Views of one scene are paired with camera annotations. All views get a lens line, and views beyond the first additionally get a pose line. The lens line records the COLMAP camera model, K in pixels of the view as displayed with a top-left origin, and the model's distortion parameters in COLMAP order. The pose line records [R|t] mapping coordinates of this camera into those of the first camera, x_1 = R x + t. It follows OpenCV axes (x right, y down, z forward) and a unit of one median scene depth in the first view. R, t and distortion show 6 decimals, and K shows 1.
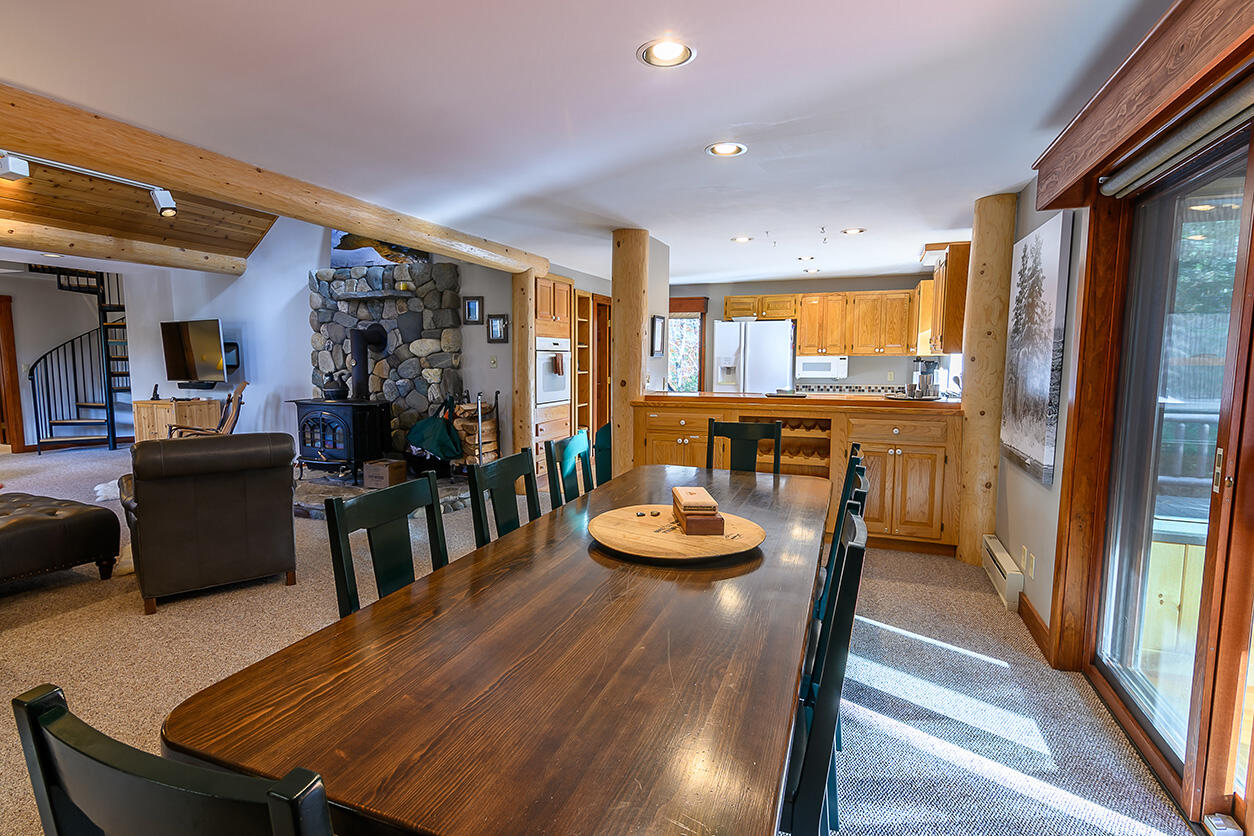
lens RADIAL K [[607.6, 0, 624.9], [0, 607.6, 421.7], [0, 0, 1]] dist [-0.001051, 0.001656]
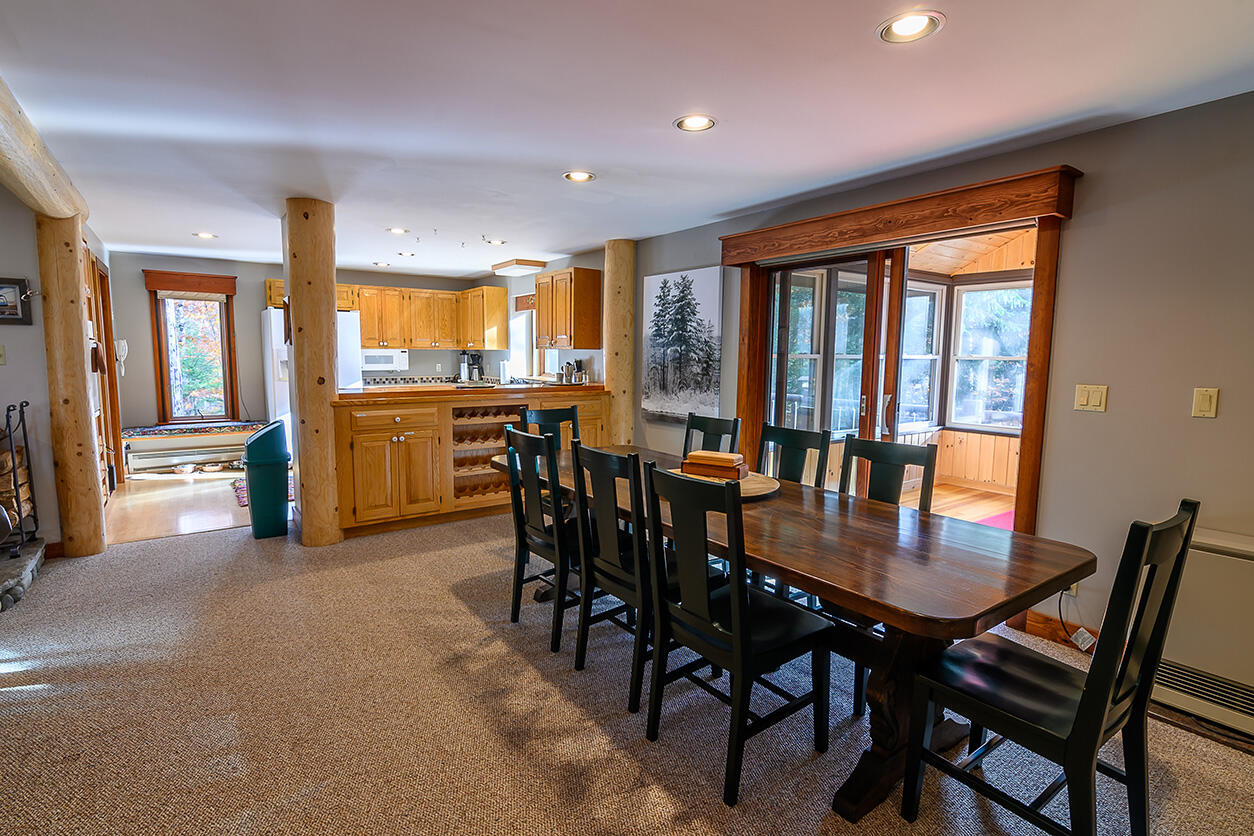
lens RADIAL K [[607.6, 0, 624.5], [0, 607.6, 421.8], [0, 0, 1]] dist [-0.001051, 0.001656]
pose [[0.549047, -0.090772, 0.830848, -0.355049], [0.079475, 0.995251, 0.056214, -0.014310], [-0.832004, 0.035167, 0.553653, 0.126171]]
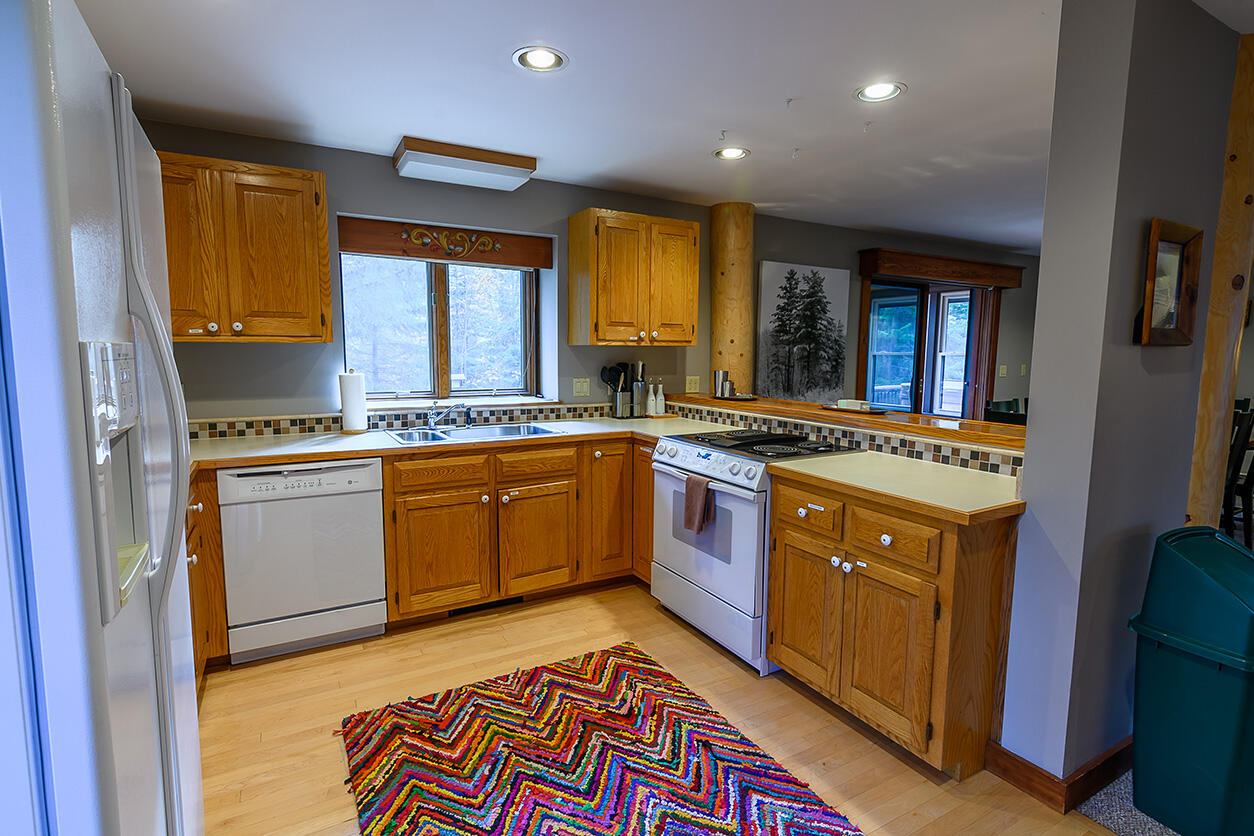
lens RADIAL K [[607.6, 0, 625.5], [0, 607.6, 414.3], [0, 0, 1]] dist [-0.001051, 0.001656]
pose [[-0.773118, -0.078458, 0.629390, 0.027881], [0.055637, 0.980105, 0.190520, -0.128163], [-0.631817, 0.182312, -0.753372, 1.183451]]
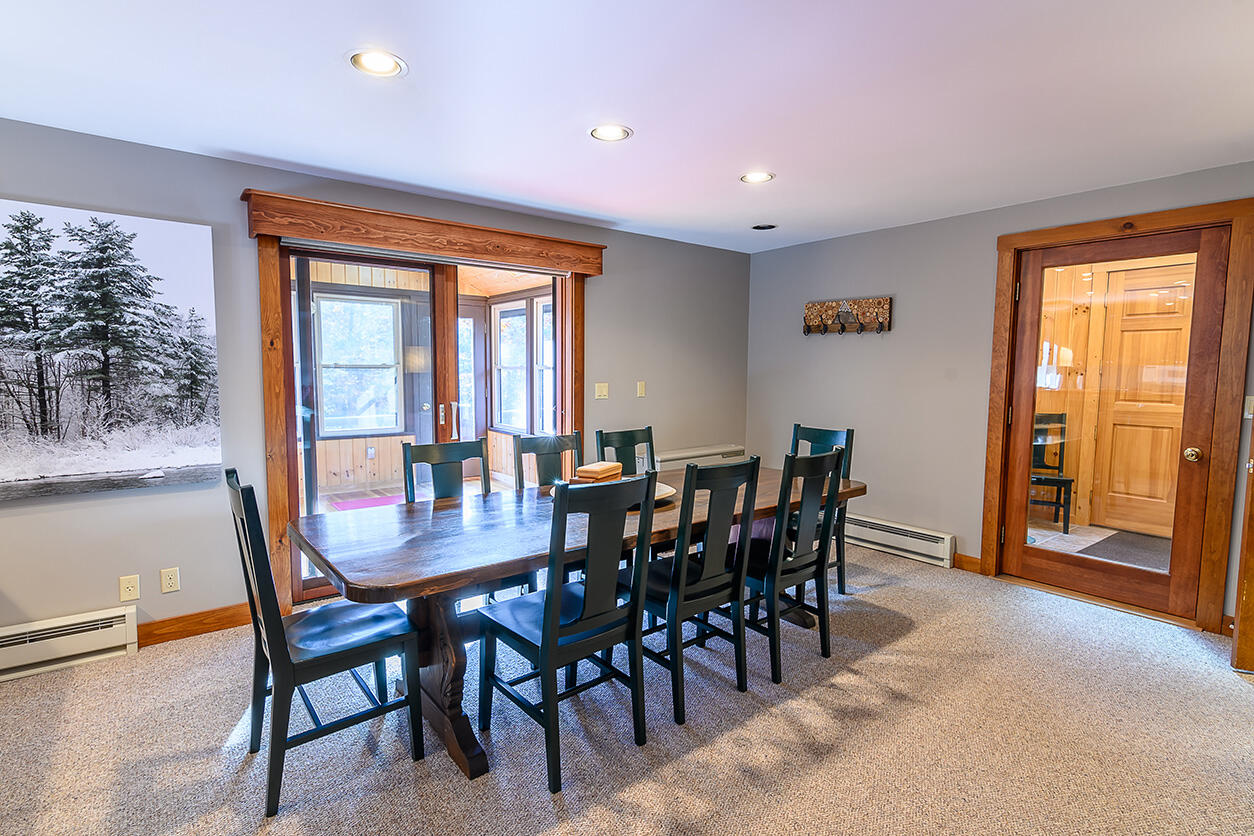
lens RADIAL K [[607.6, 0, 624.4], [0, 607.6, 419.2], [0, 0, 1]] dist [-0.001051, 0.001656]
pose [[-0.861952, -0.043226, 0.505144, -0.194977], [0.049559, 0.984404, 0.168801, -0.064986], [-0.504562, 0.170532, -0.846366, 0.662889]]
